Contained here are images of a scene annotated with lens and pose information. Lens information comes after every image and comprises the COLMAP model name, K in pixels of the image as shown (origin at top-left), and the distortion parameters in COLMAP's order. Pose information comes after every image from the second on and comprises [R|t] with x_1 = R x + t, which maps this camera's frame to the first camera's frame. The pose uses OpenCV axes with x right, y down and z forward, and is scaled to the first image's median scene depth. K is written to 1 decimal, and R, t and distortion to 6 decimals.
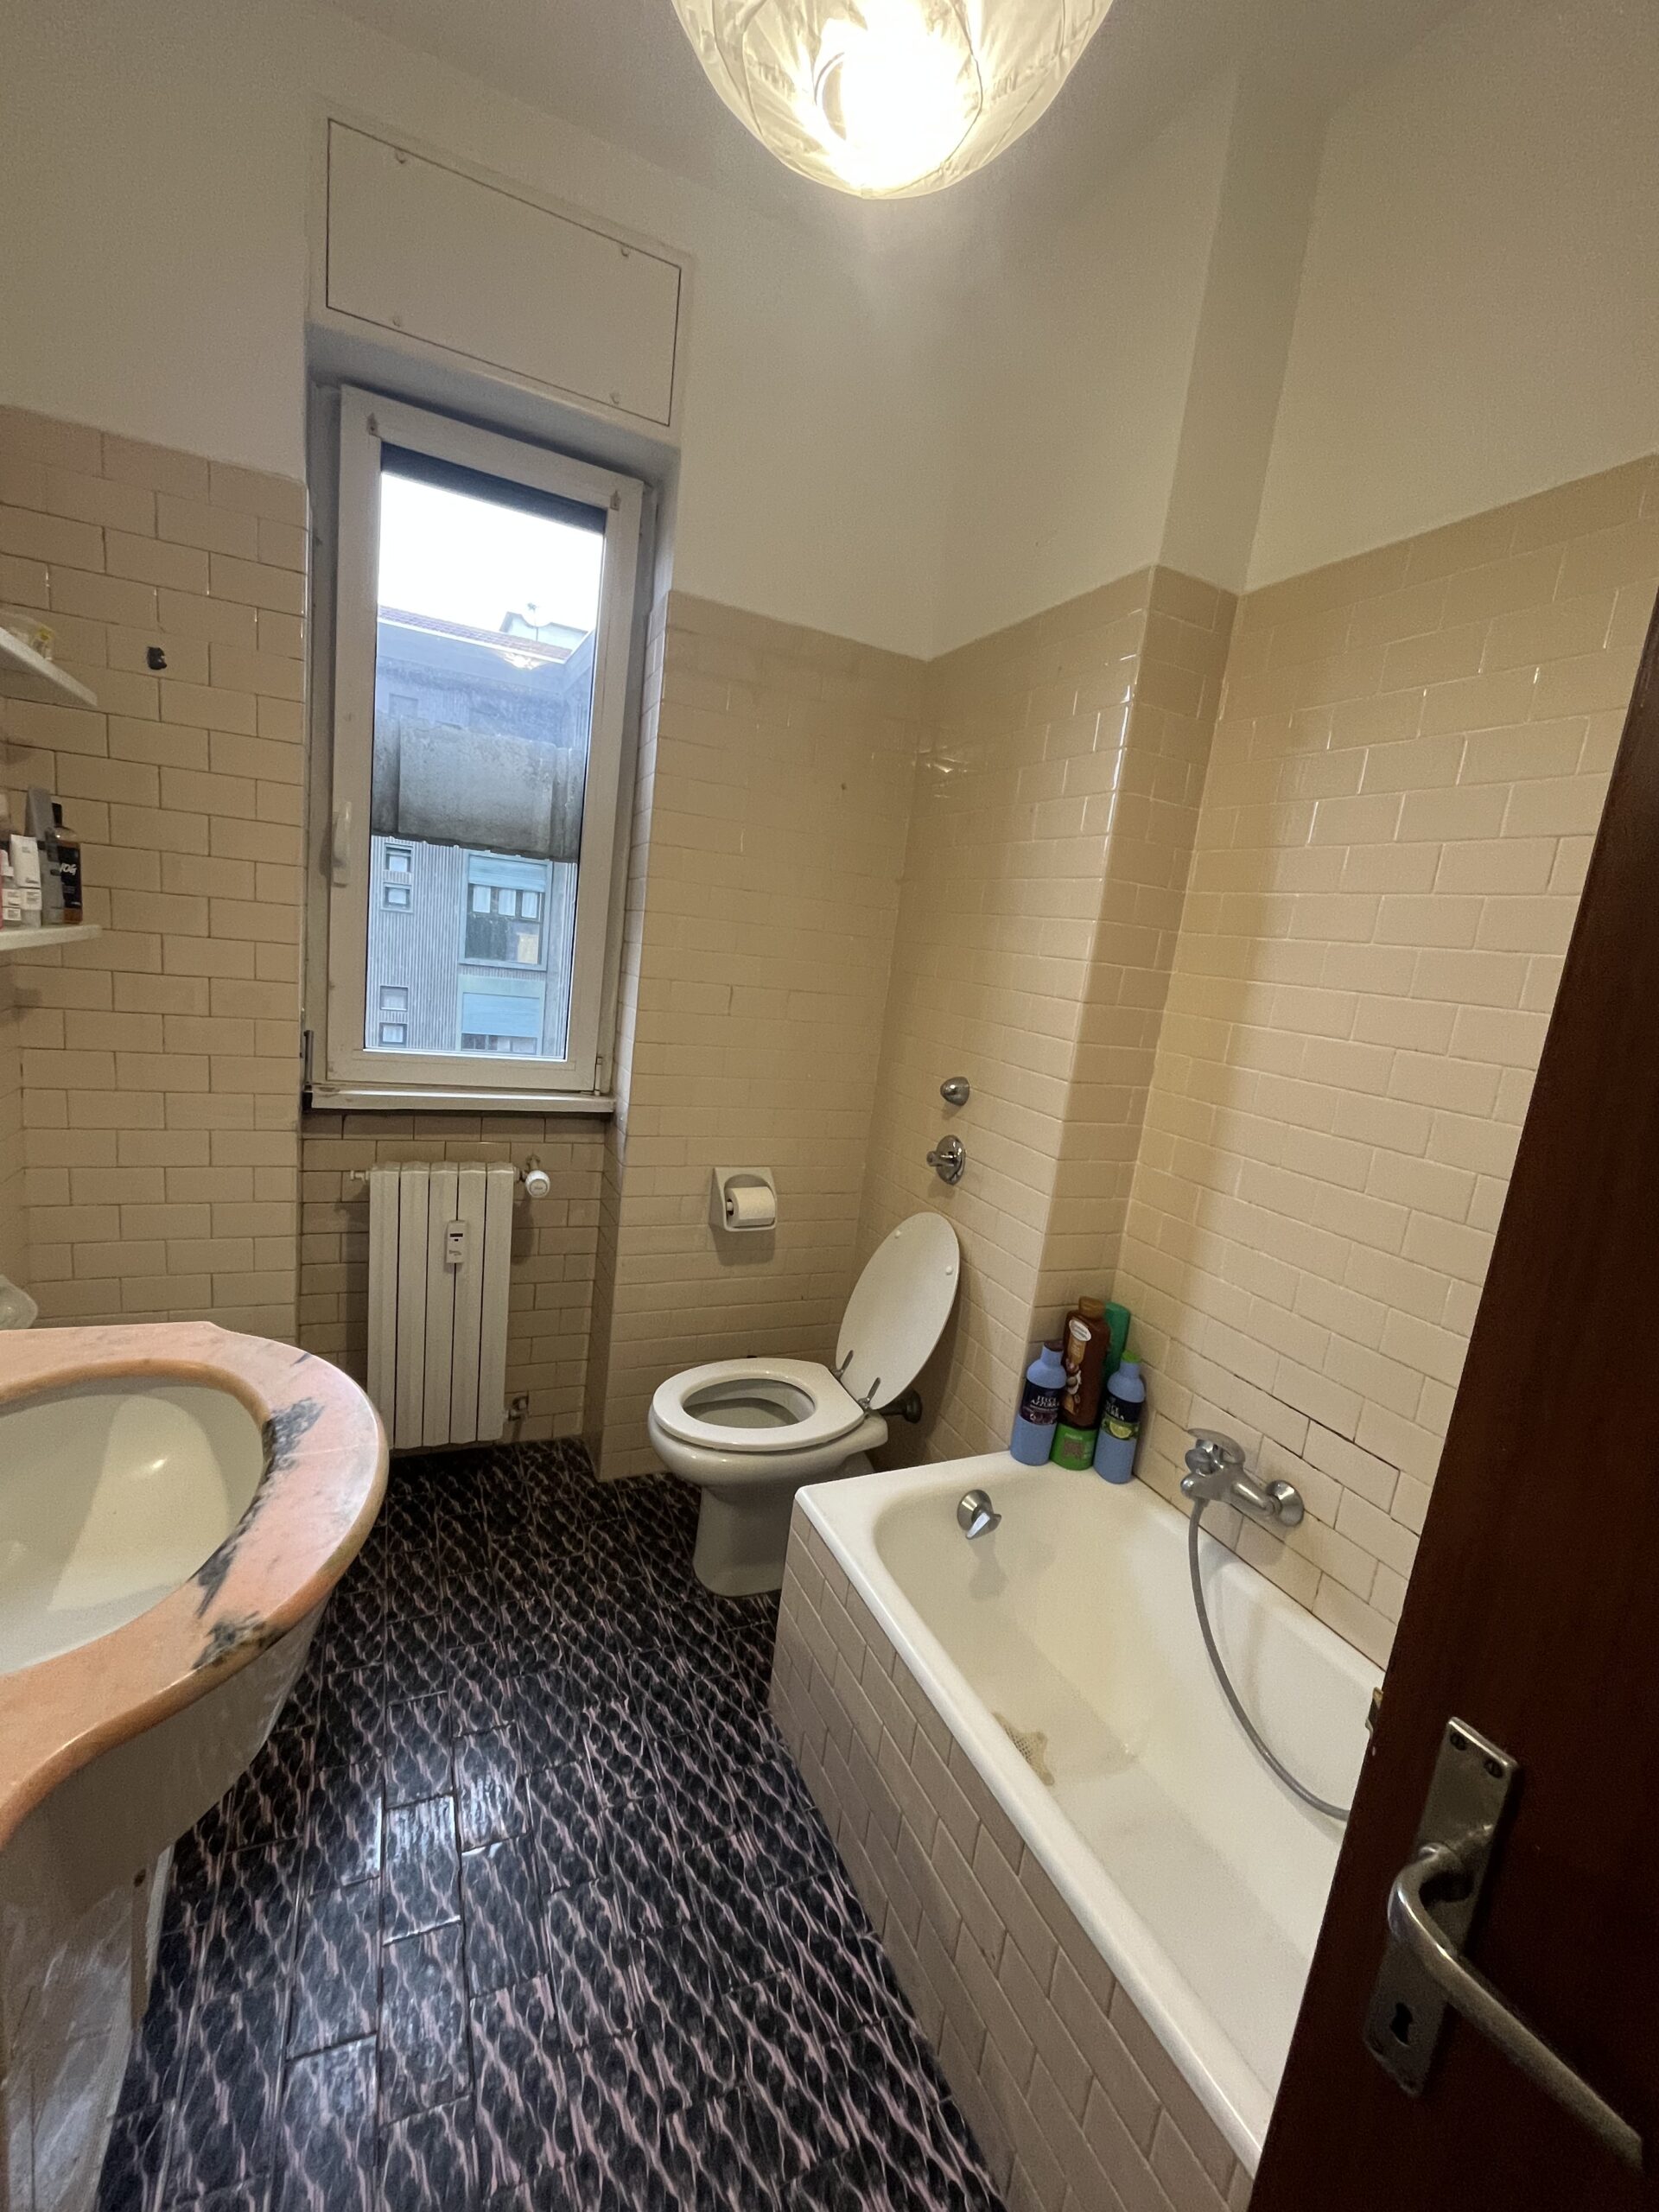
lens RADIAL K [[916.7, 0, 825.2], [0, 916.7, 1109.0], [0, 0, 1]] dist [-0.005874, 0.000233]
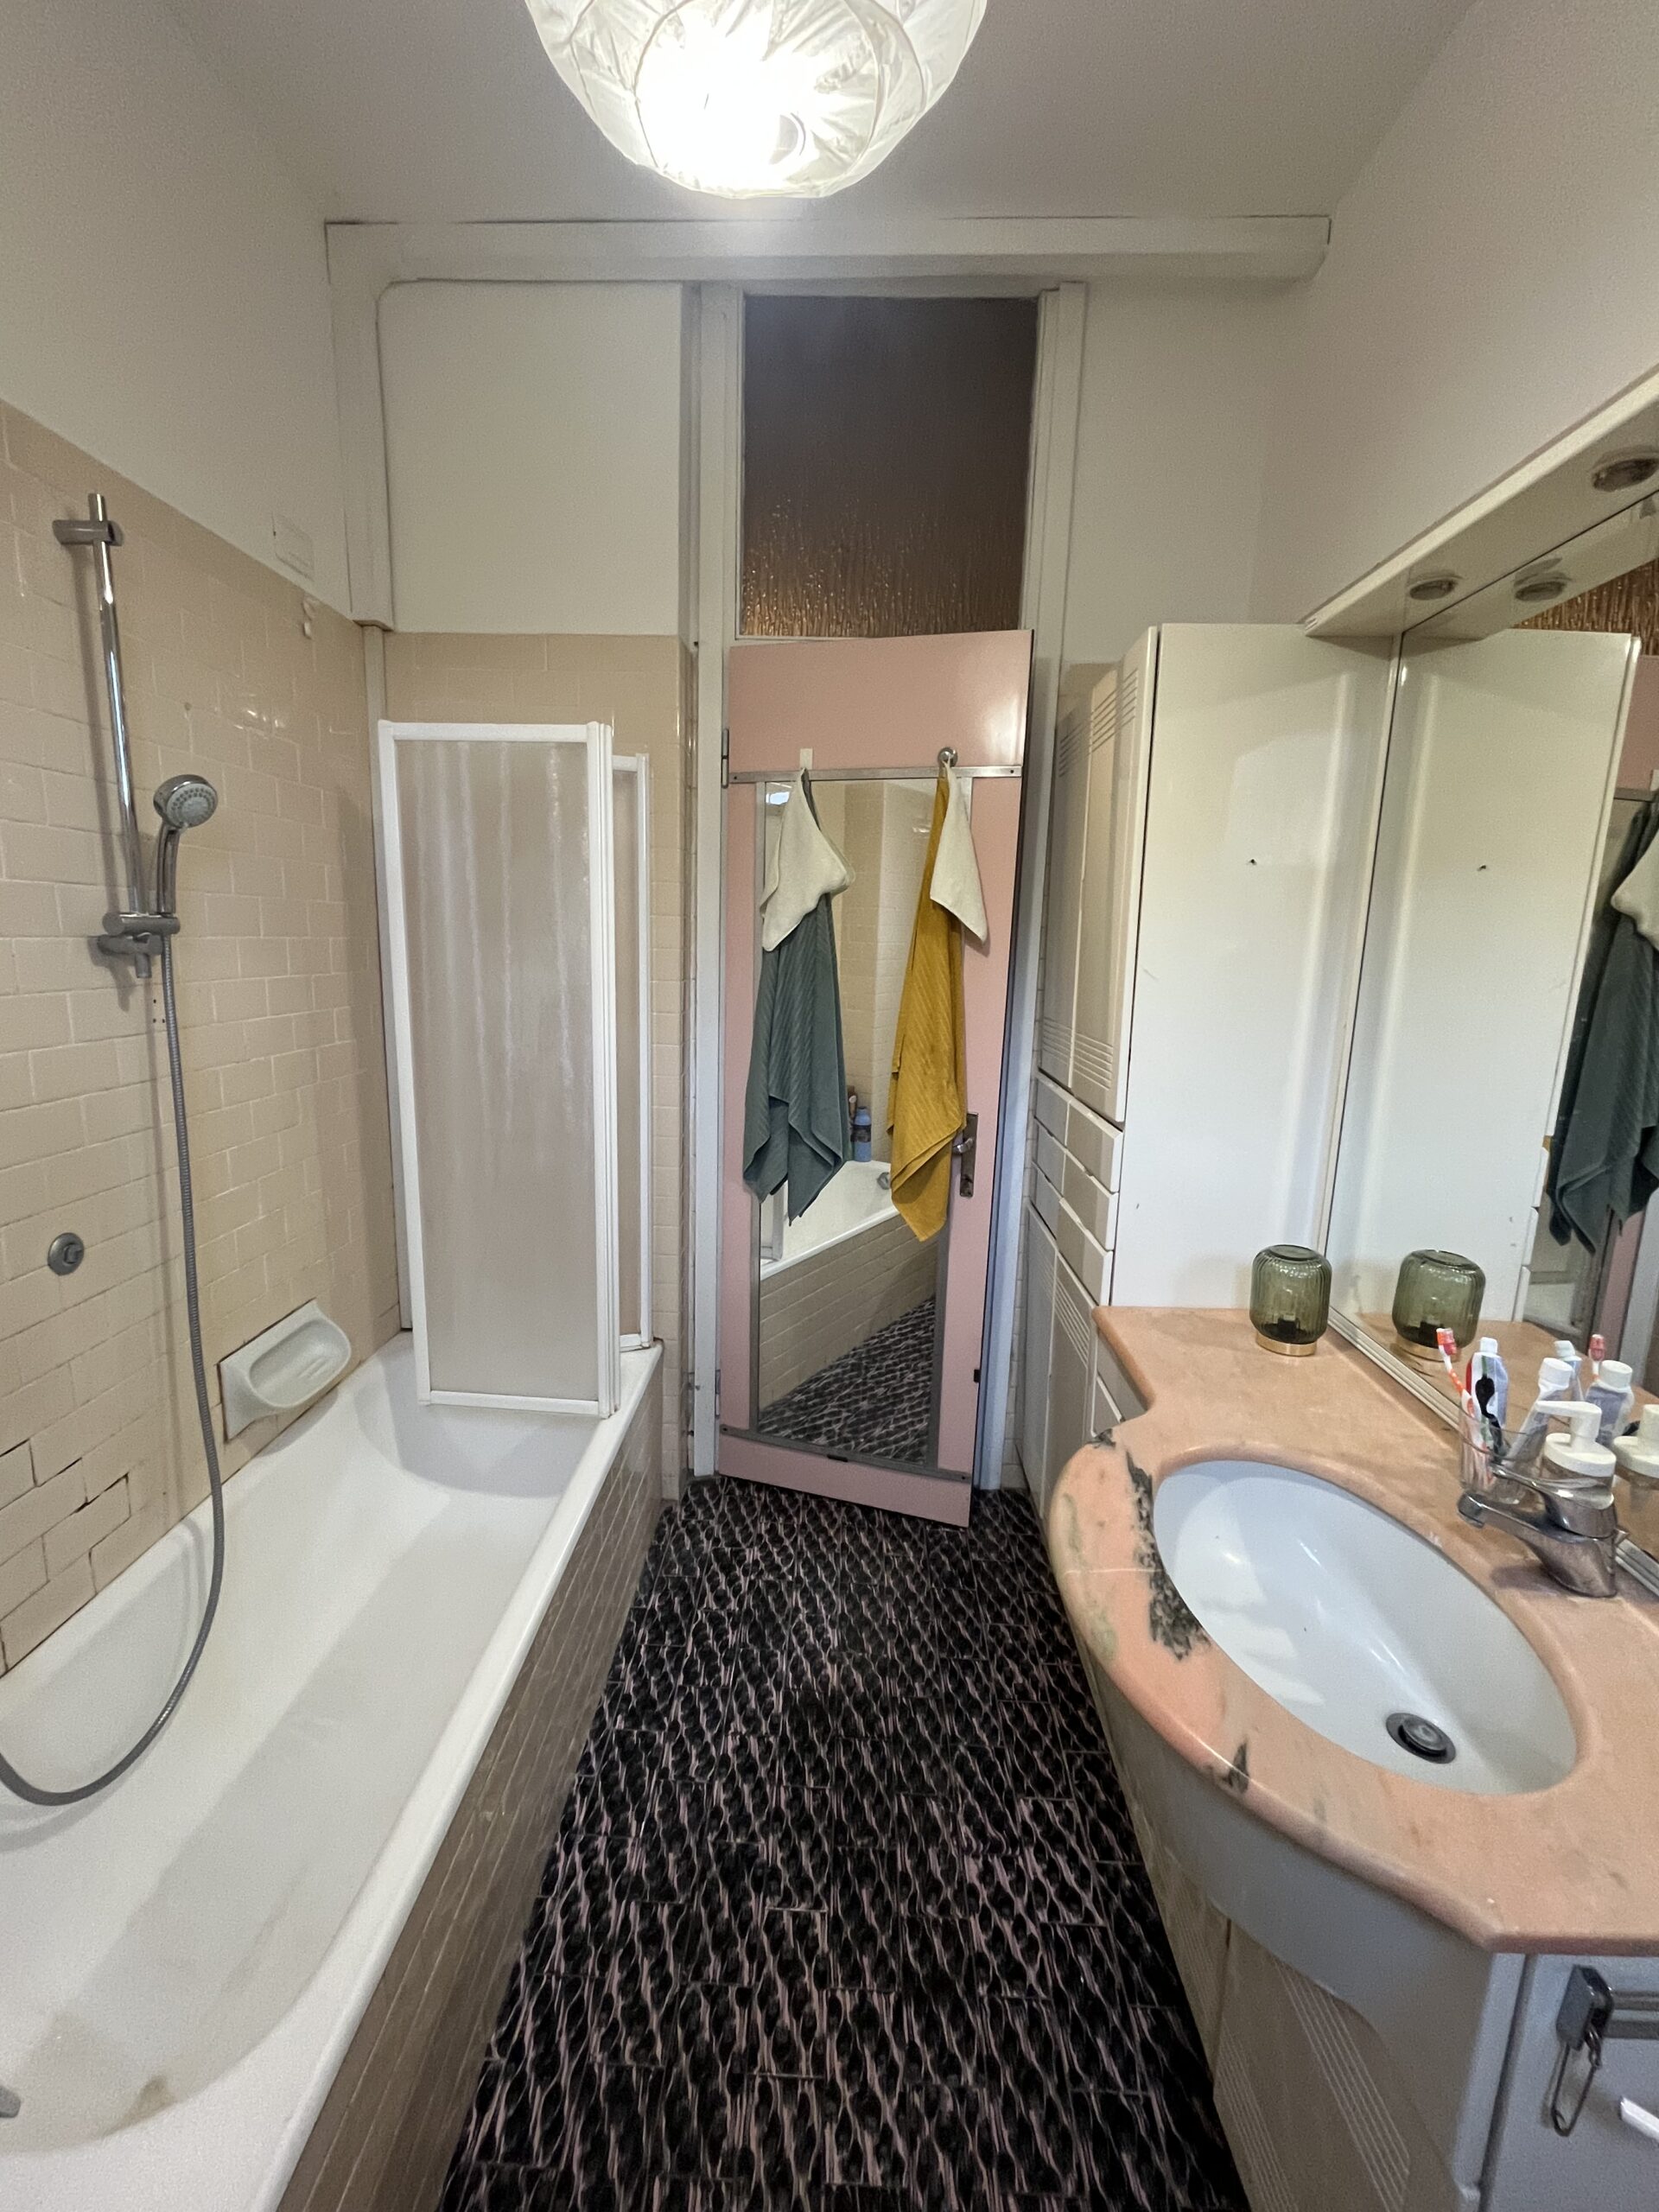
lens RADIAL K [[917.9, 0, 827.6], [0, 917.9, 1107.9], [0, 0, 1]] dist [-0.003716, -0.000719]
pose [[-0.884743, -0.225254, 0.408033, -0.349253], [-0.053536, 0.918778, 0.391128, -0.284896], [-0.462995, 0.324203, -0.824941, 1.121885]]
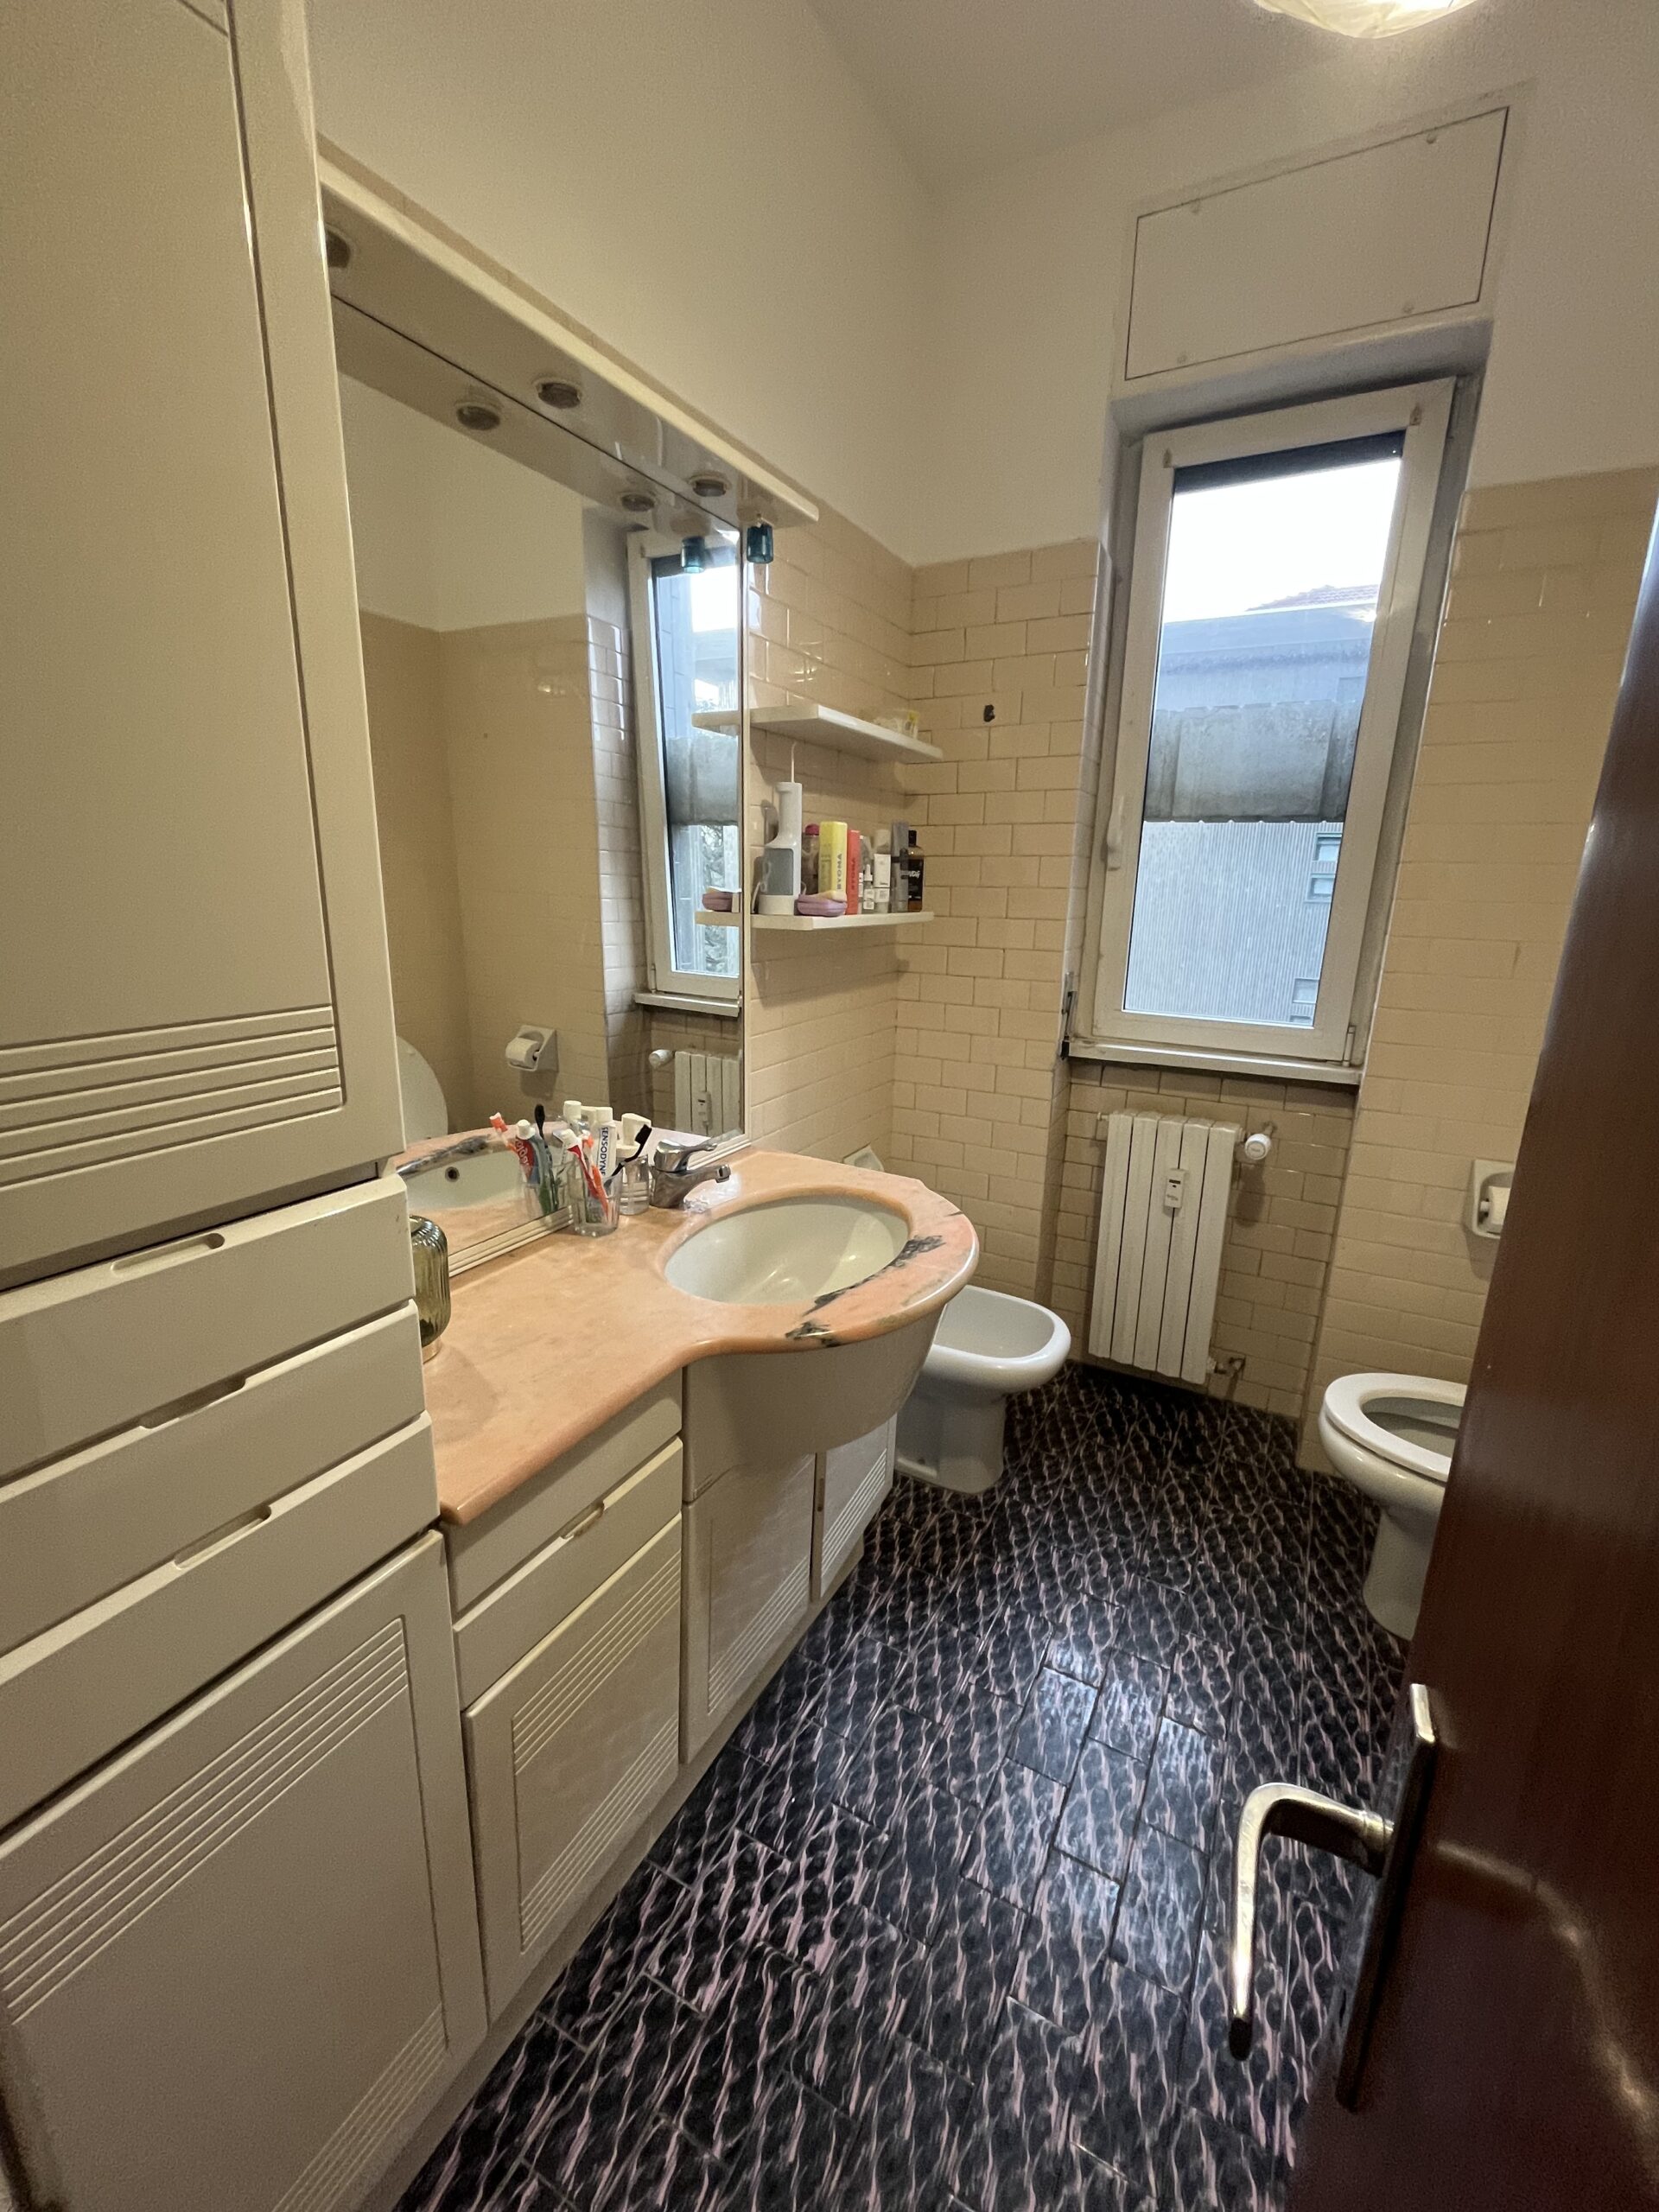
lens RADIAL K [[917.9, 0, 827.6], [0, 917.9, 1107.9], [0, 0, 1]] dist [-0.003716, -0.000719]
pose [[0.594746, 0.099465, -0.797737, 0.288830], [-0.097056, 0.993942, 0.051569, 0.046569], [0.798034, 0.046754, 0.600796, 0.014075]]
